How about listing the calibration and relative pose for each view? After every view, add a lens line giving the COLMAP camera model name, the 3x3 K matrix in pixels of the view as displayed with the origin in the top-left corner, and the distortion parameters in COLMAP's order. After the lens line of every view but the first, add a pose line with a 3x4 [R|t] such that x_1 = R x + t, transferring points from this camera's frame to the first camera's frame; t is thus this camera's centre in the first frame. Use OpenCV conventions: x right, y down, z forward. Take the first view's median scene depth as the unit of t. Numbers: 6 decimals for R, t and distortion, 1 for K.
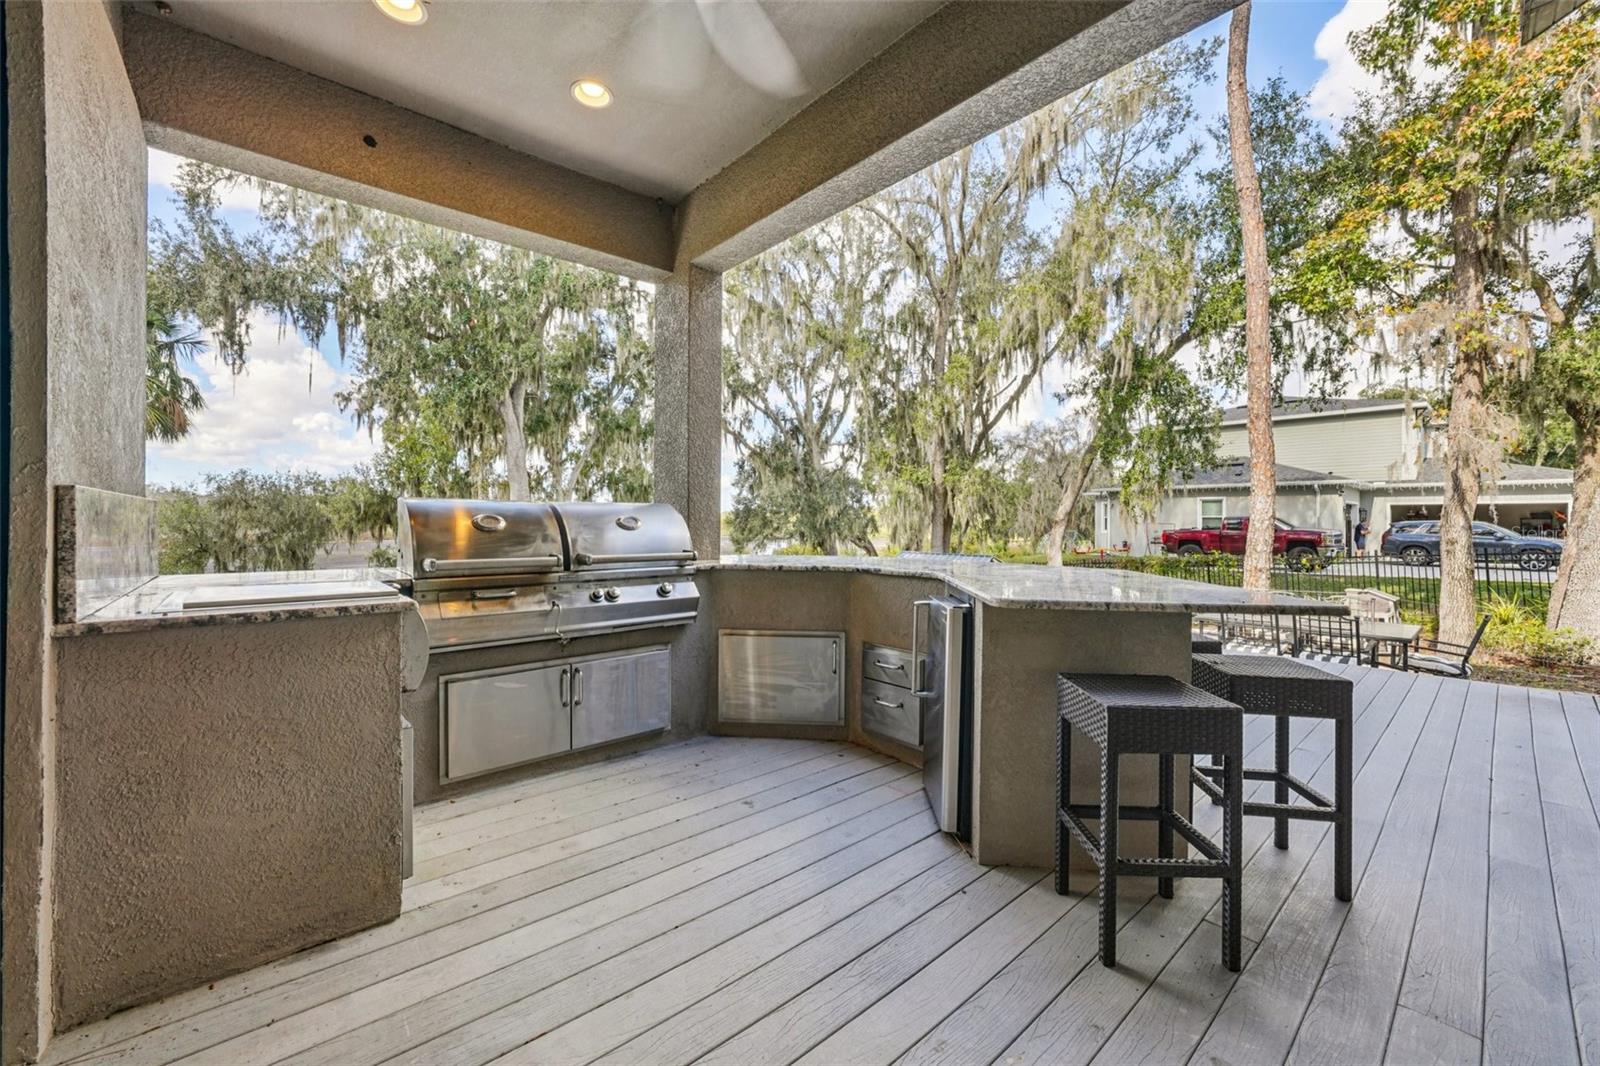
lens RADIAL K [[620.8, 0, 805.7], [0, 620.8, 520.4], [0, 0, 1]] dist [-0.017274, 0.004329]
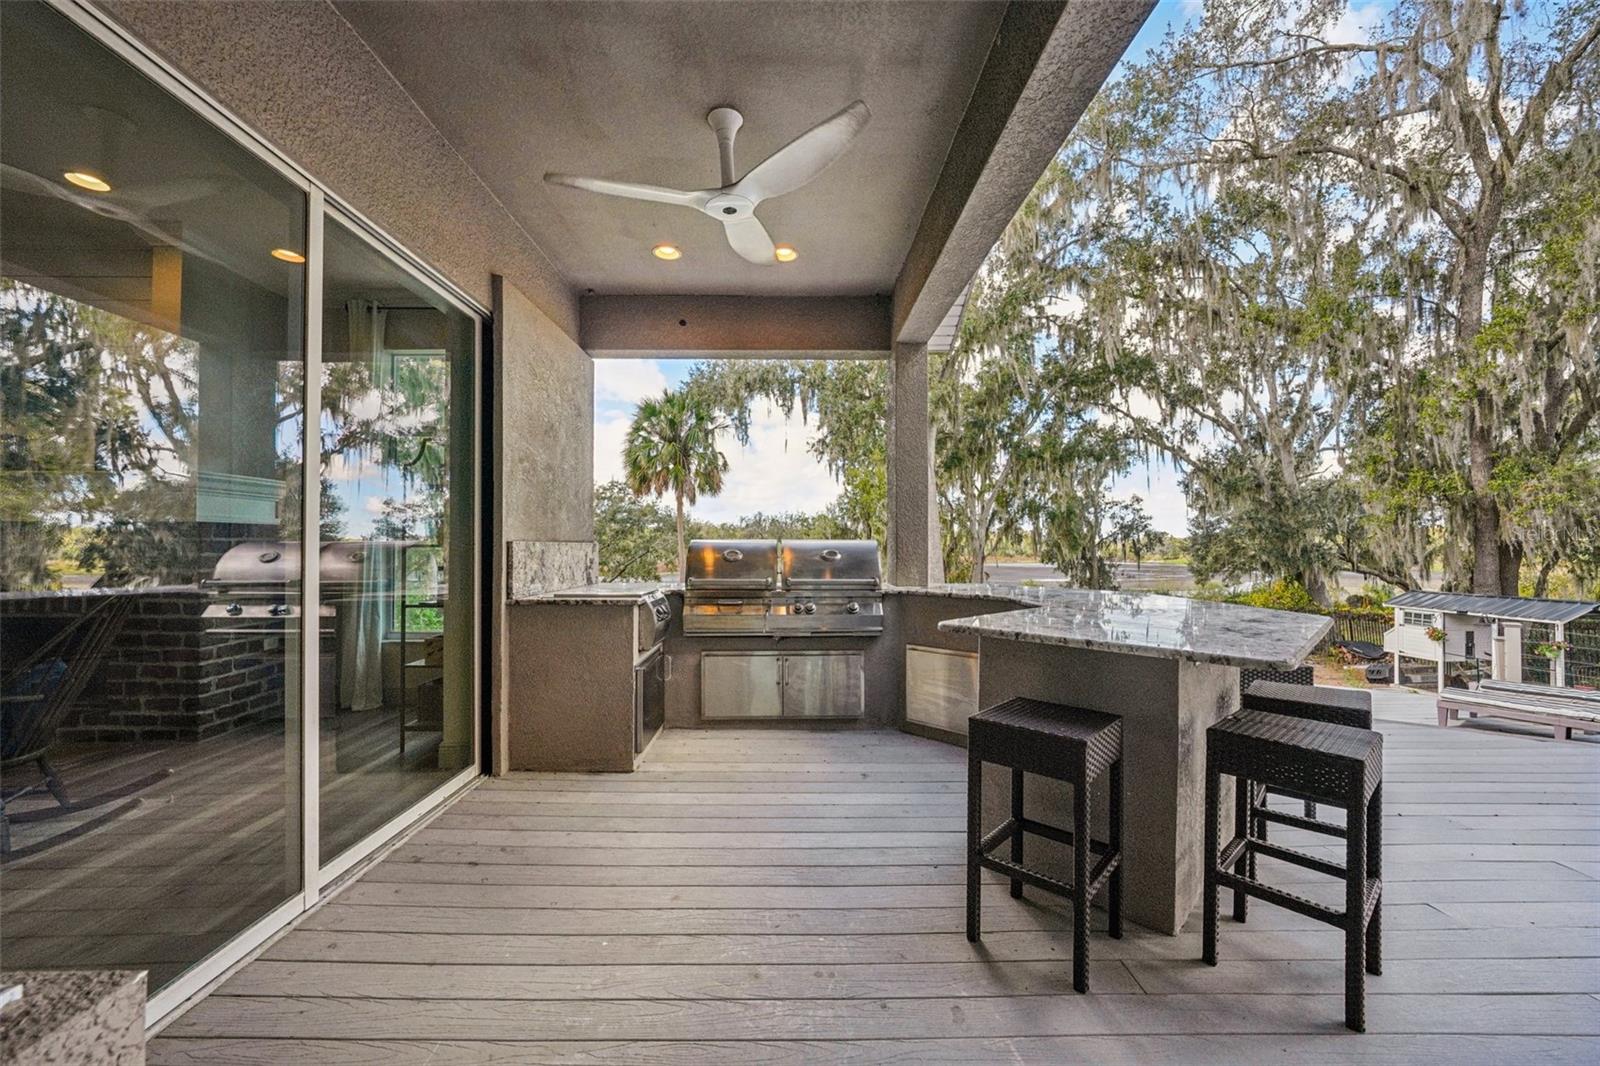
lens RADIAL K [[620.8, 0, 800.5], [0, 620.8, 536.3], [0, 0, 1]] dist [-0.017274, 0.004329]
pose [[0.769201, -0.014939, -0.638832, 0.069600], [0.002802, 0.999796, -0.020007, -0.001470], [0.639001, 0.013600, 0.769086, -0.008395]]
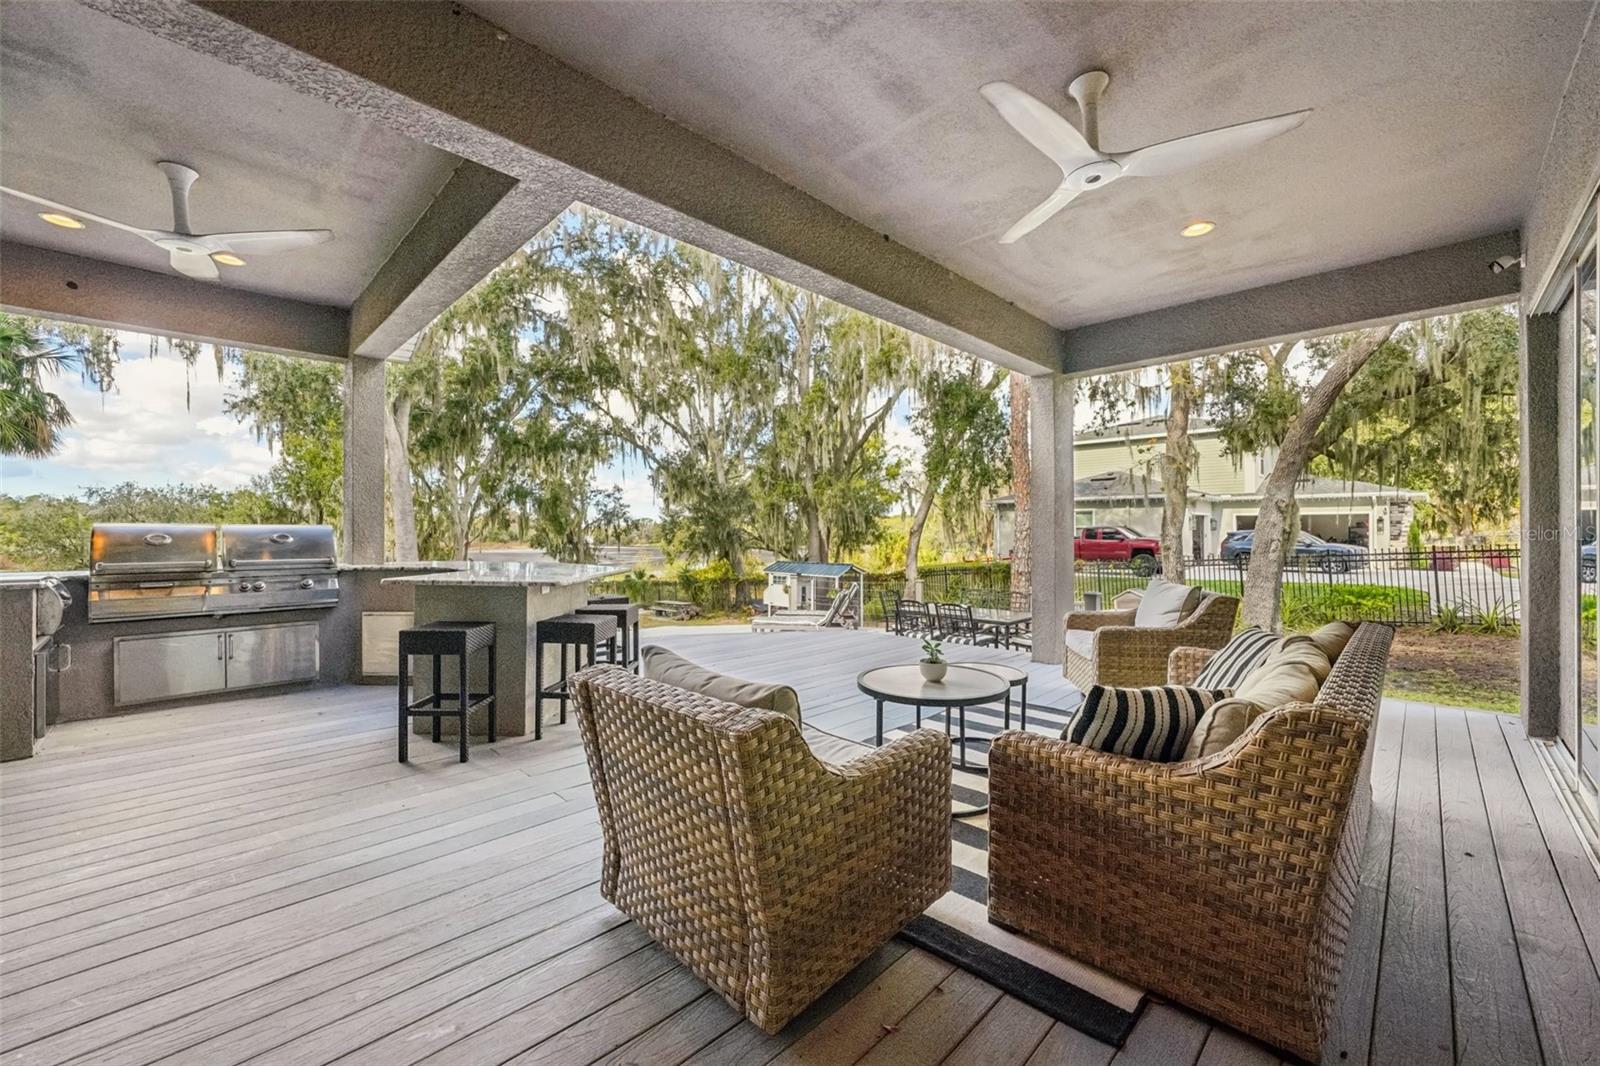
lens RADIAL K [[620.8, 0, 793.2], [0, 620.8, 531.7], [0, 0, 1]] dist [-0.017274, 0.004329]
pose [[0.997313, -0.005558, 0.073047, 0.111752], [0.005568, 0.999984, 0.000067, -0.000815], [-0.073047, 0.000340, 0.997328, -0.074532]]
